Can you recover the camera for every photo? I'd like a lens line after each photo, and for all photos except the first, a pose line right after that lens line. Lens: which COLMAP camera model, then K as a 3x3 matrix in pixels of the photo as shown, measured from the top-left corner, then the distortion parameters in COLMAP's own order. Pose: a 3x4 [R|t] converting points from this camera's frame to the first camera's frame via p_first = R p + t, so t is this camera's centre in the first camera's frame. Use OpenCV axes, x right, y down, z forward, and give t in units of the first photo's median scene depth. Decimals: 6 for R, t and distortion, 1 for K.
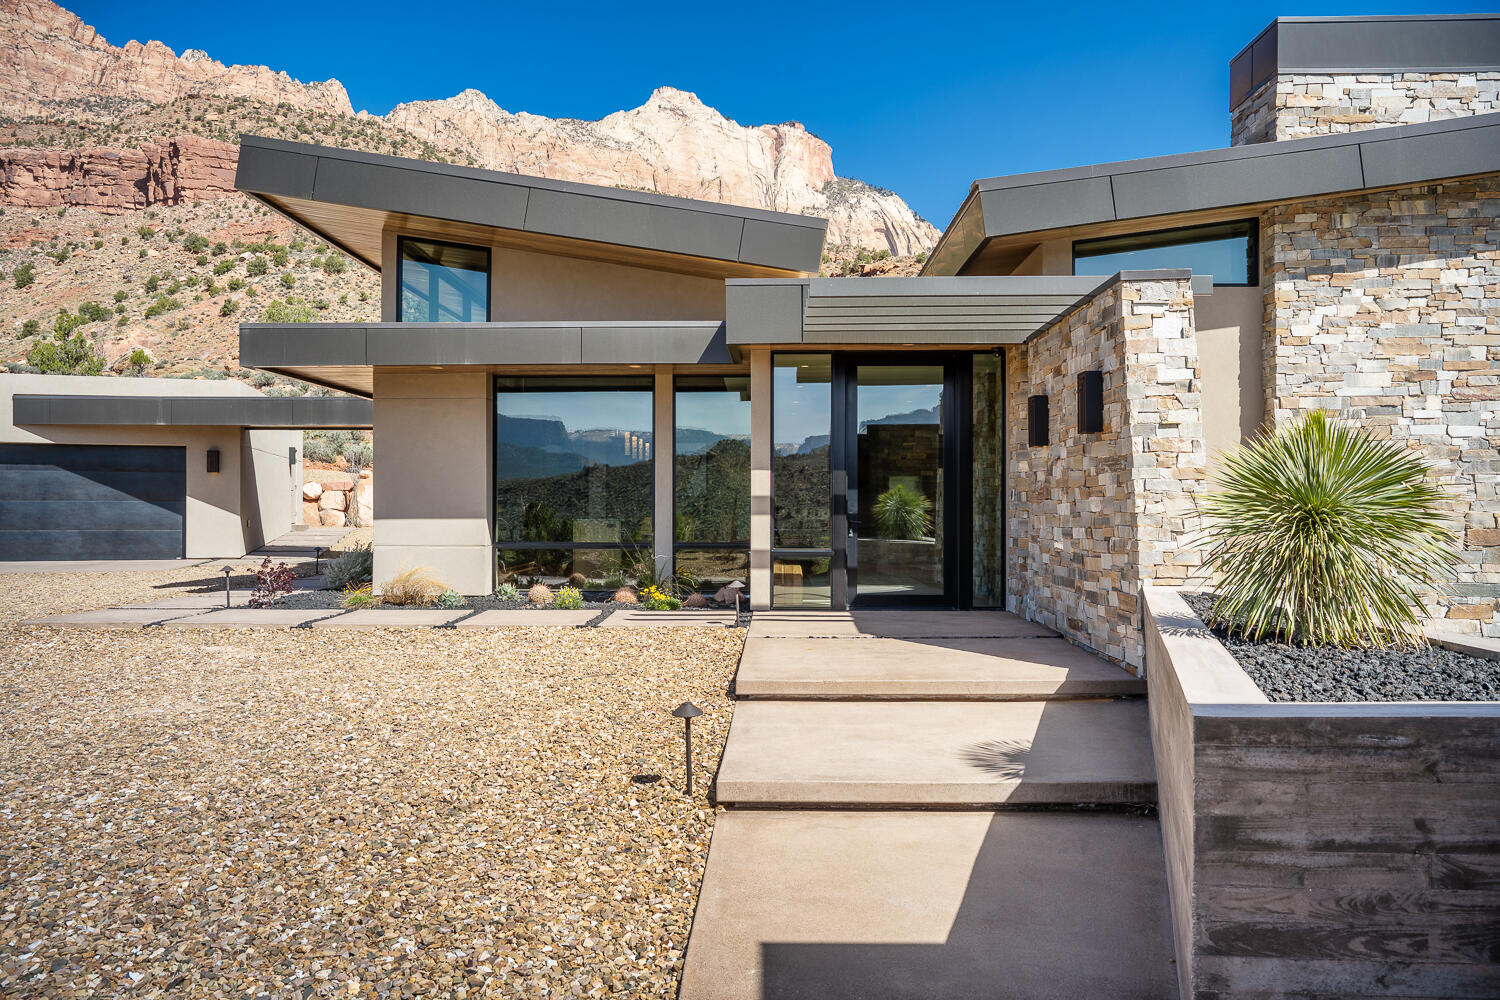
lens RADIAL K [[1019.5, 0, 751.8], [0, 1019.5, 500.7], [0, 0, 1]] dist [-0.016952, 0.026971]
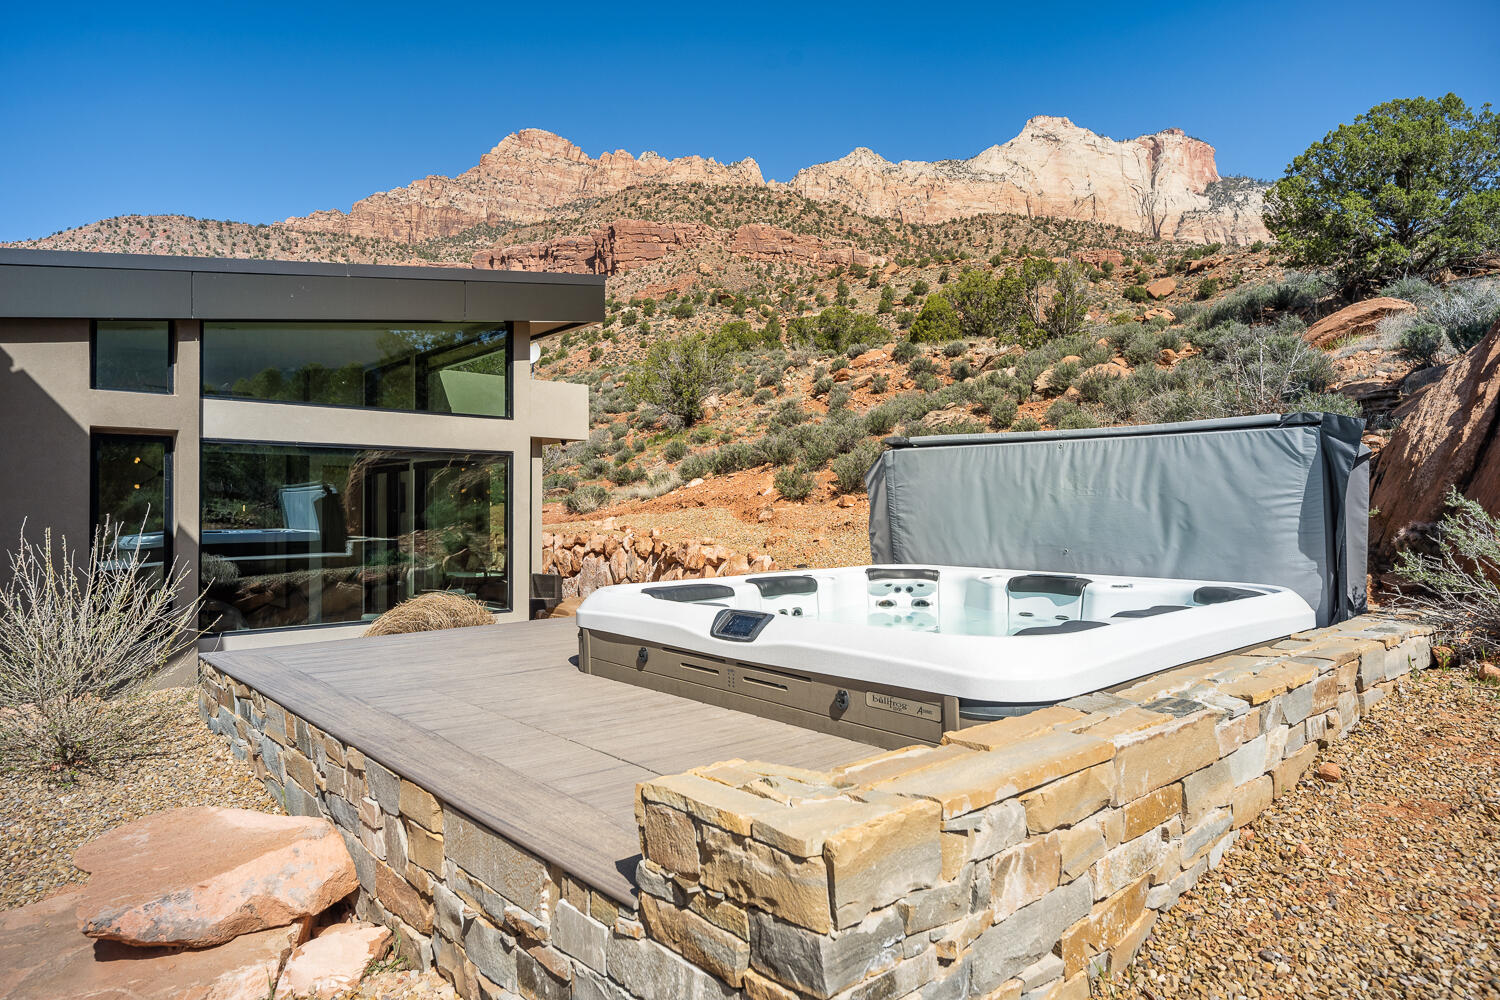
lens RADIAL K [[920.2, 0, 746.2], [0, 920.2, 493.5], [0, 0, 1]] dist [-0.000142, -0.000361]
pose [[0.921797, -0.014265, -0.387410, 0.922996], [0.008736, 0.999833, -0.016030, -0.052918], [0.387574, 0.011392, 0.921768, 0.709229]]
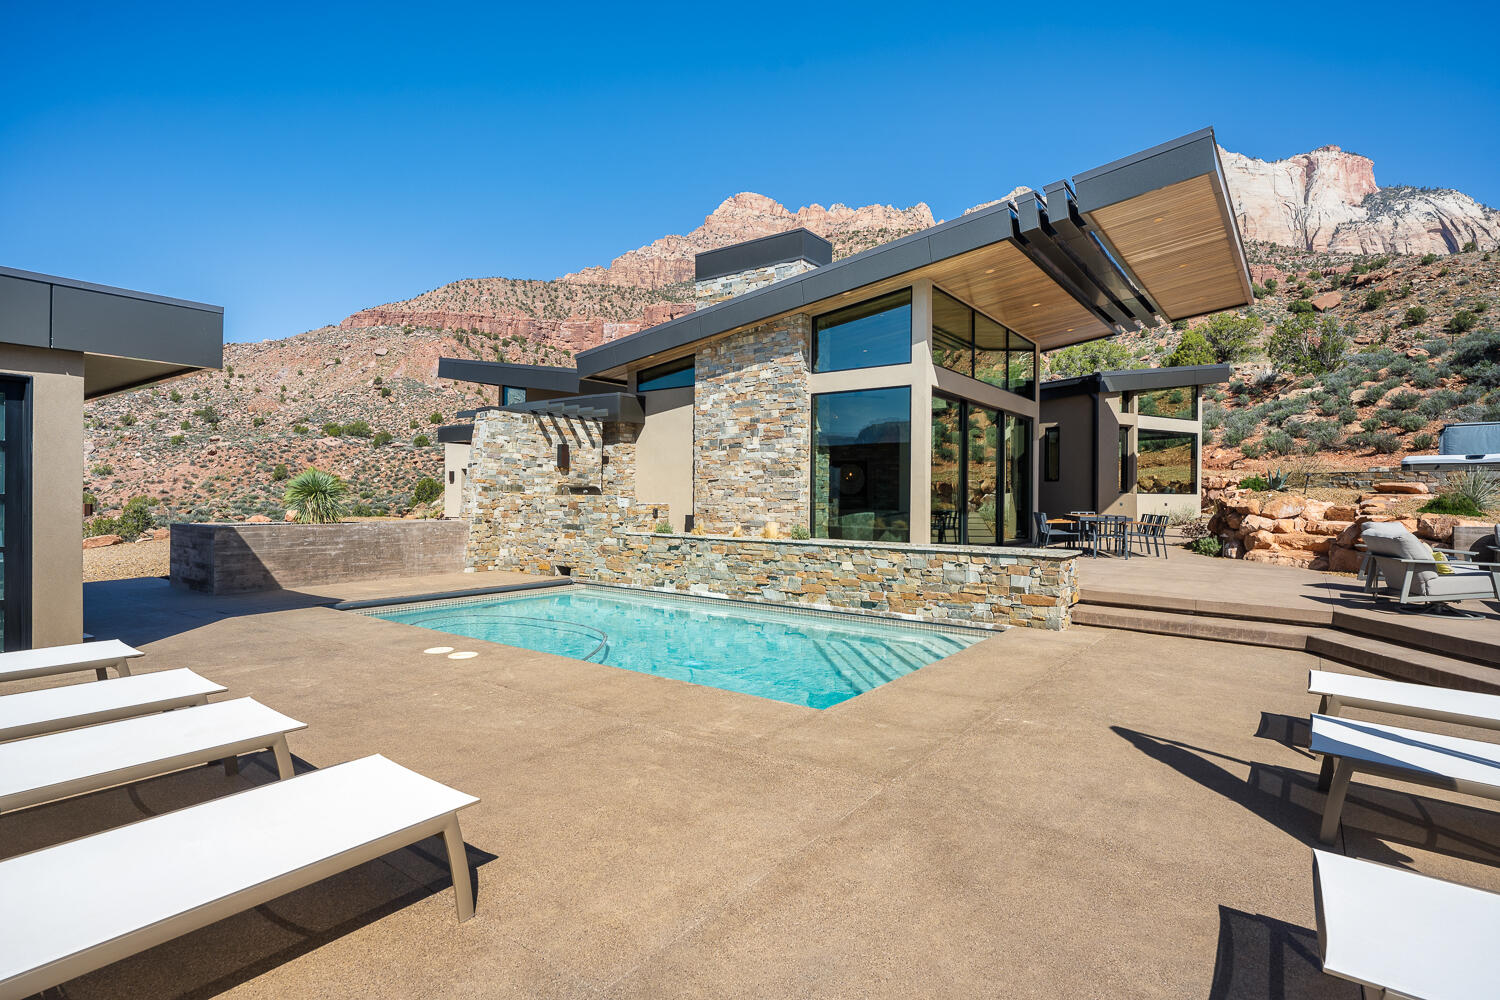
lens RADIAL K [[747.3, 0, 745.7], [0, 747.3, 495.8], [0, 0, 1]] dist [-0.005499, 0.001977]
pose [[0.813078, 0.002307, -0.582150, 0.718635], [-0.002961, 0.999996, -0.000172, 0.003561], [0.582147, 0.001863, 0.813081, -0.073972]]
